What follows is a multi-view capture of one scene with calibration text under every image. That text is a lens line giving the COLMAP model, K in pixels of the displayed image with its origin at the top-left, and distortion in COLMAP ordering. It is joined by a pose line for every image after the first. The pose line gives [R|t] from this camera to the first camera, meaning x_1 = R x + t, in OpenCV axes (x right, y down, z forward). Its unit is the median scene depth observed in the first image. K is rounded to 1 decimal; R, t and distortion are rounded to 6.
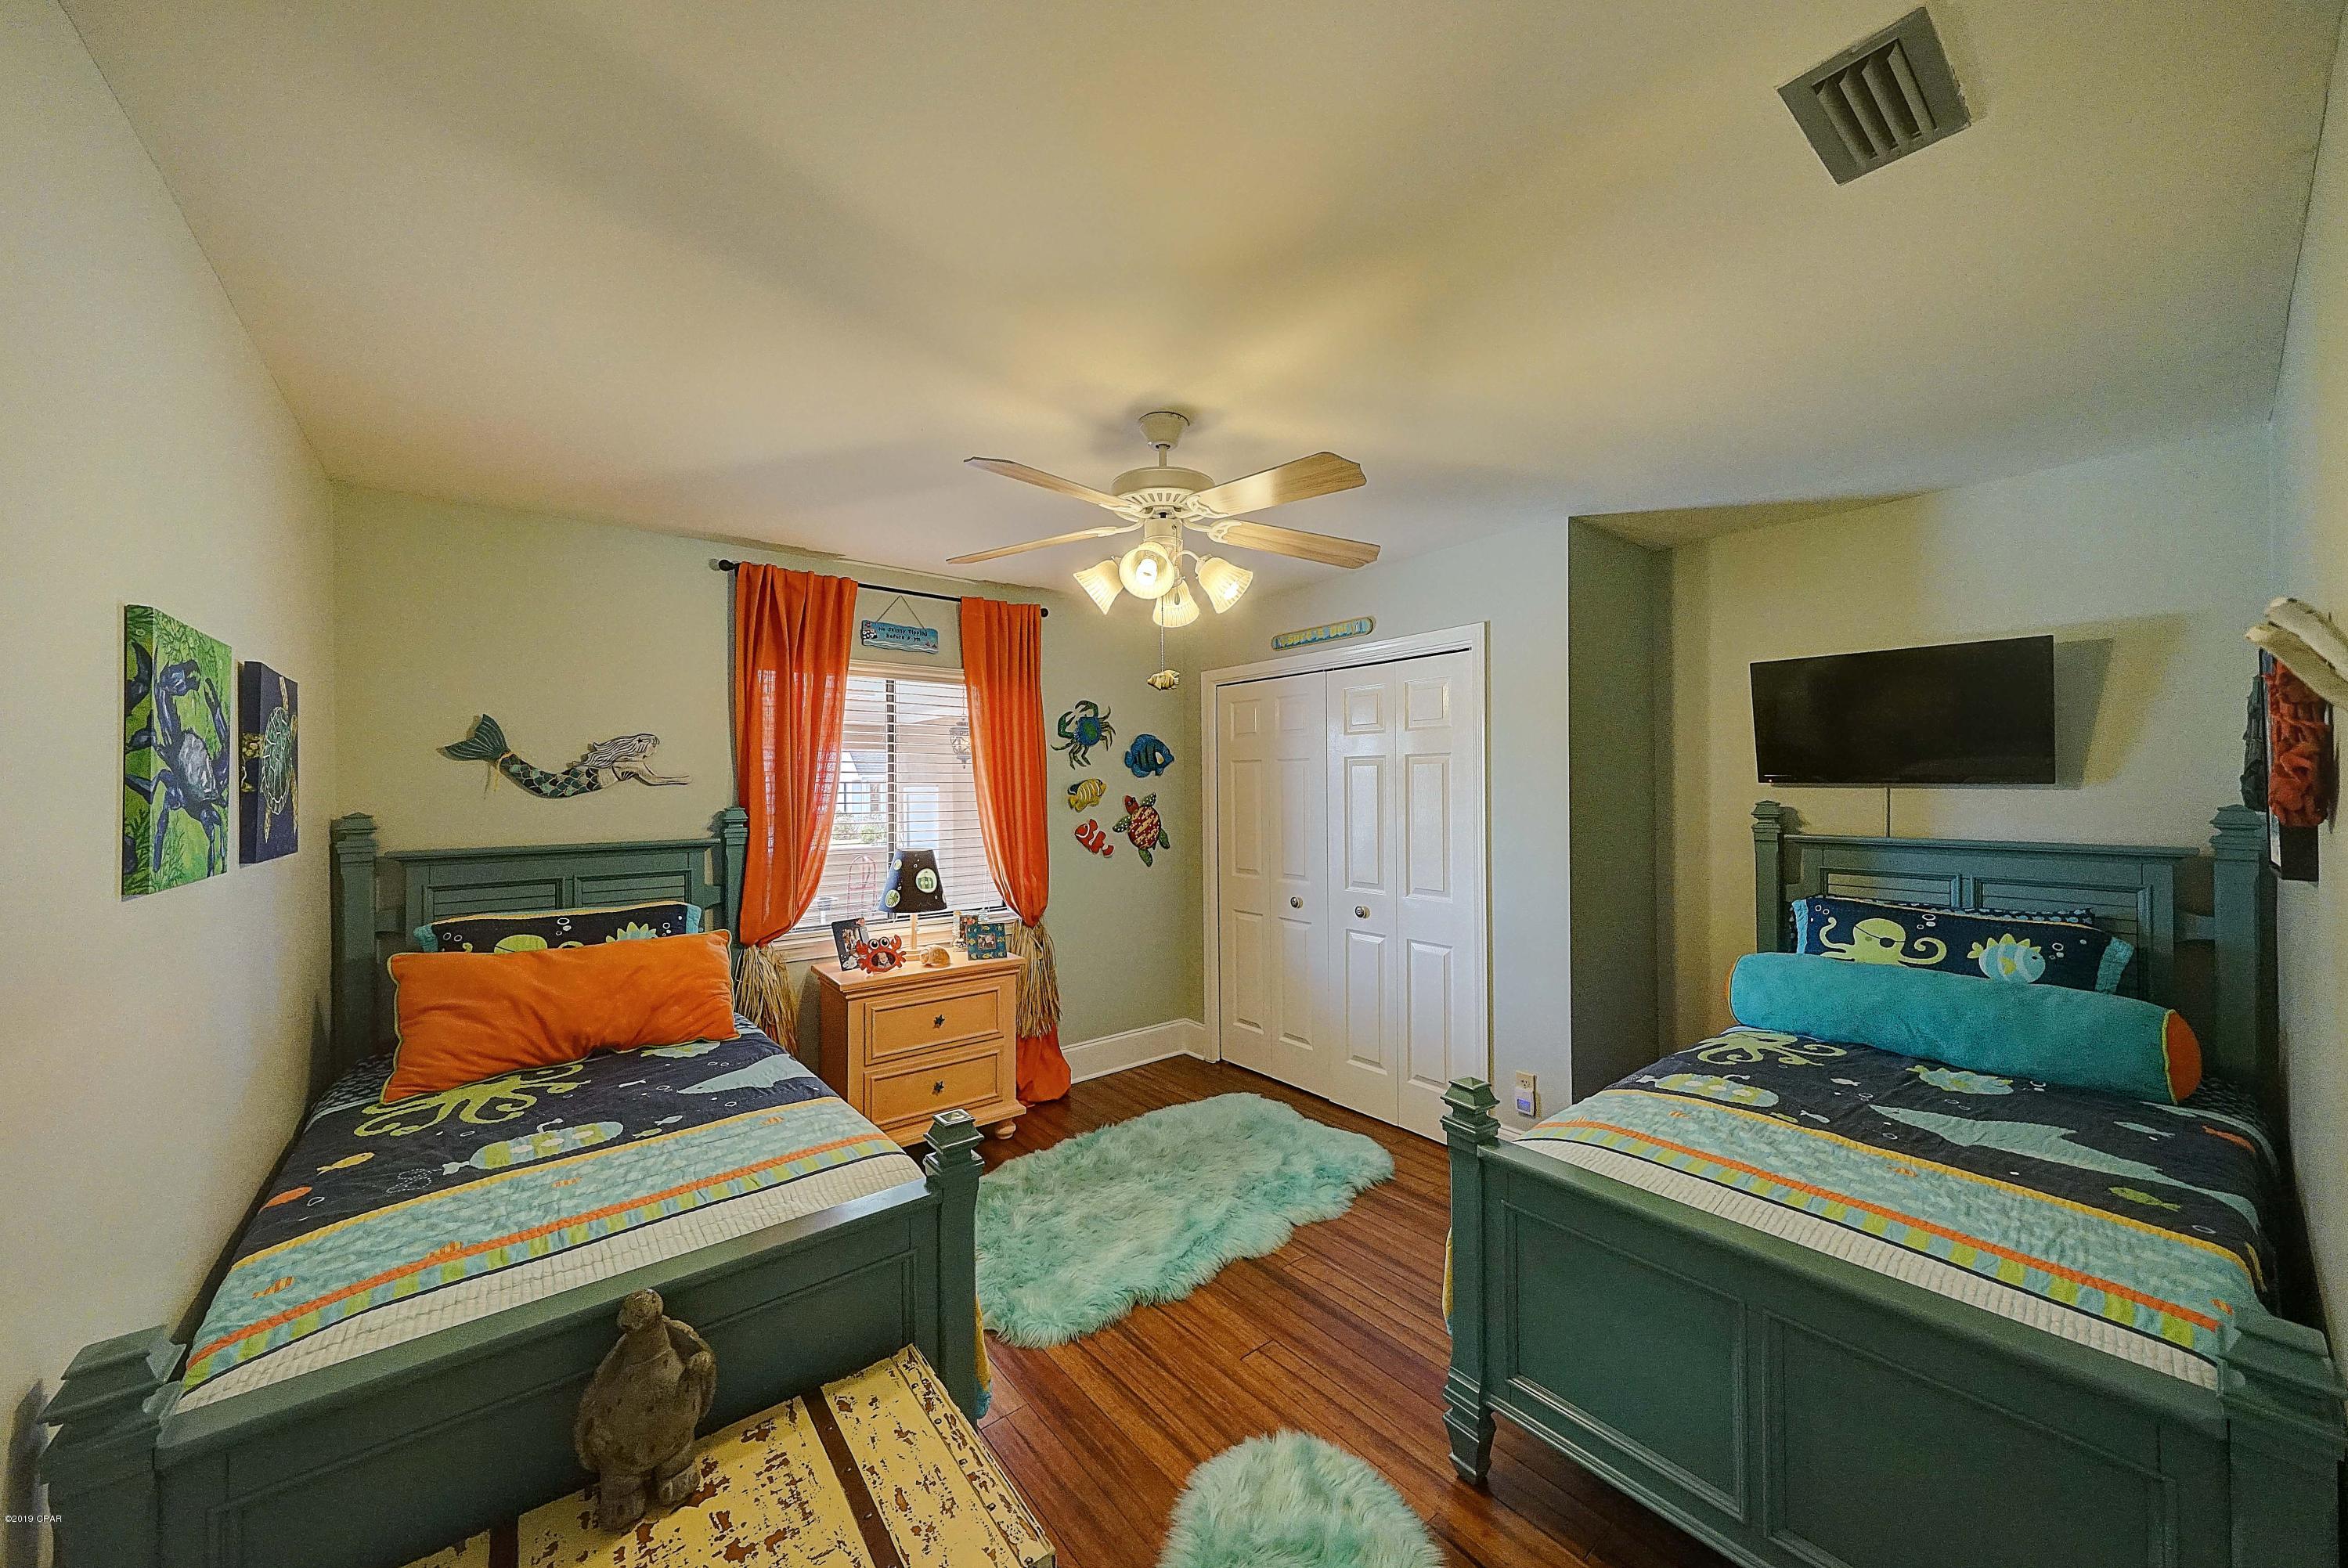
lens RADIAL K [[808.6, 0, 1175.3], [0, 808.6, 778.9], [0, 0, 1]] dist [0.005791, -0.000703]
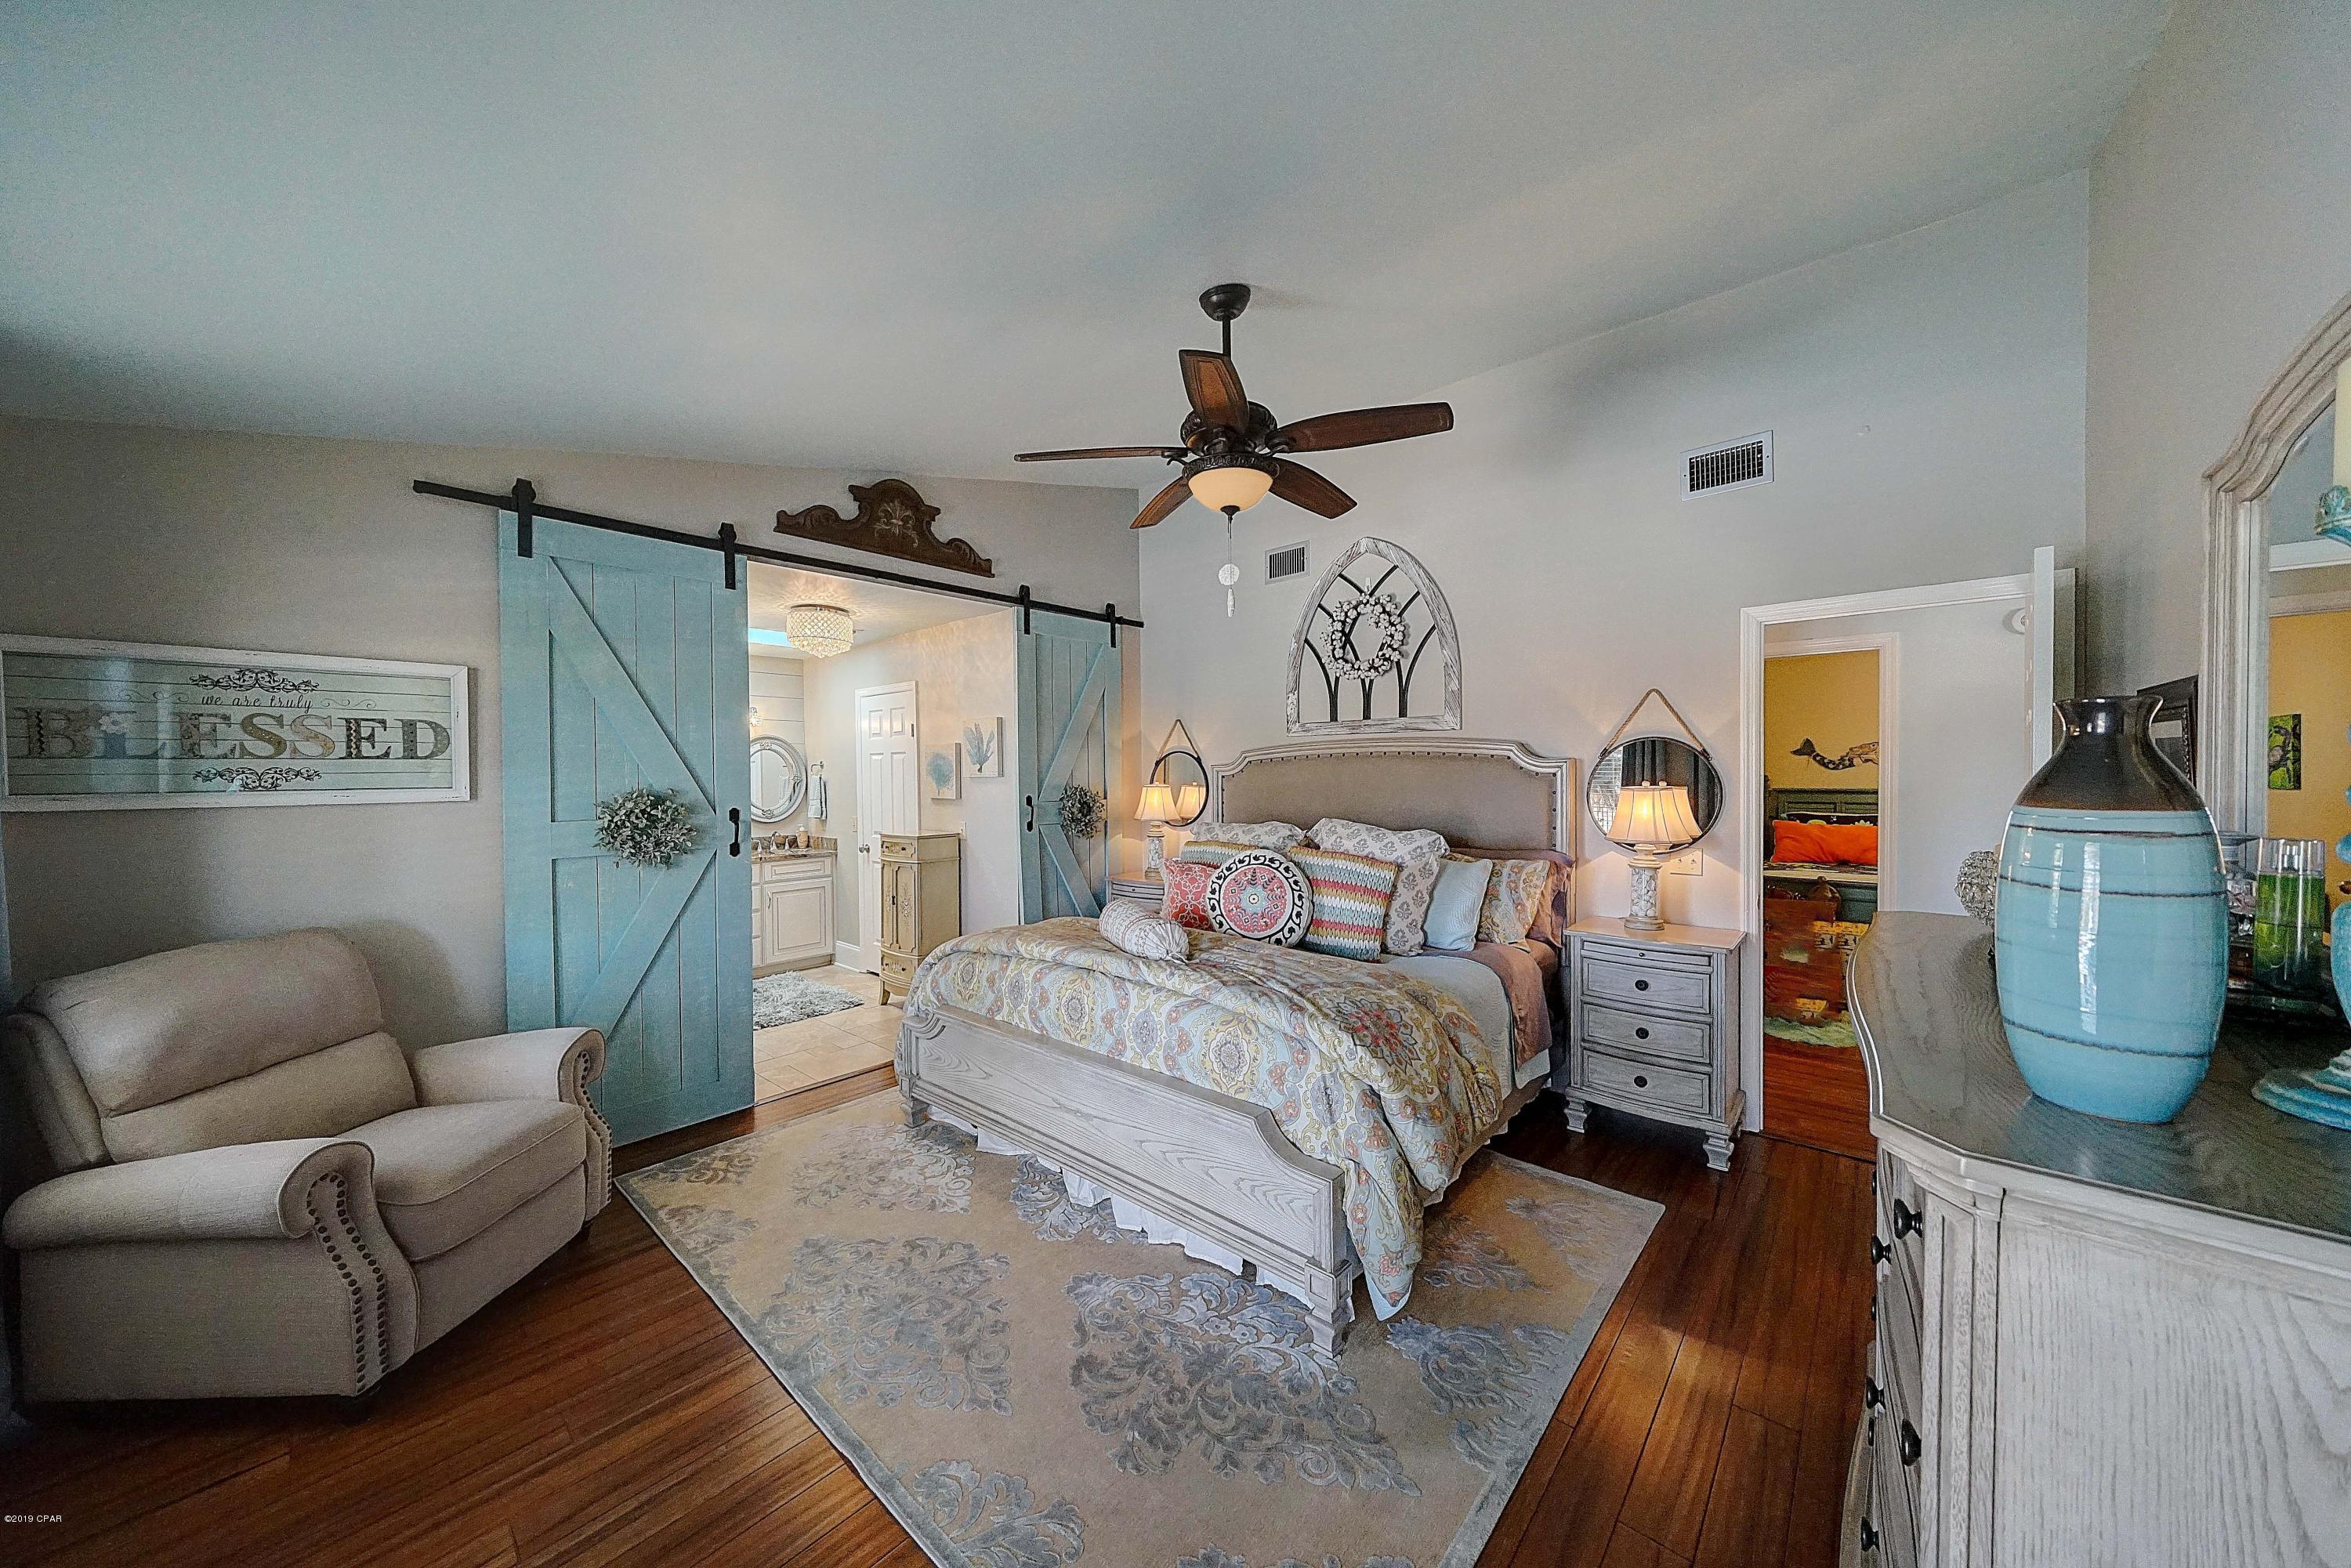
lens RADIAL K [[809.7, 0, 1148.6], [0, 809.7, 783.7], [0, 0, 1]] dist [0.005791, -0.000703]
pose [[0.135426, 0.017888, -0.990626, 1.476711], [0.008665, 0.999777, 0.019238, -0.000476], [0.990750, -0.011190, 0.135241, -1.477711]]
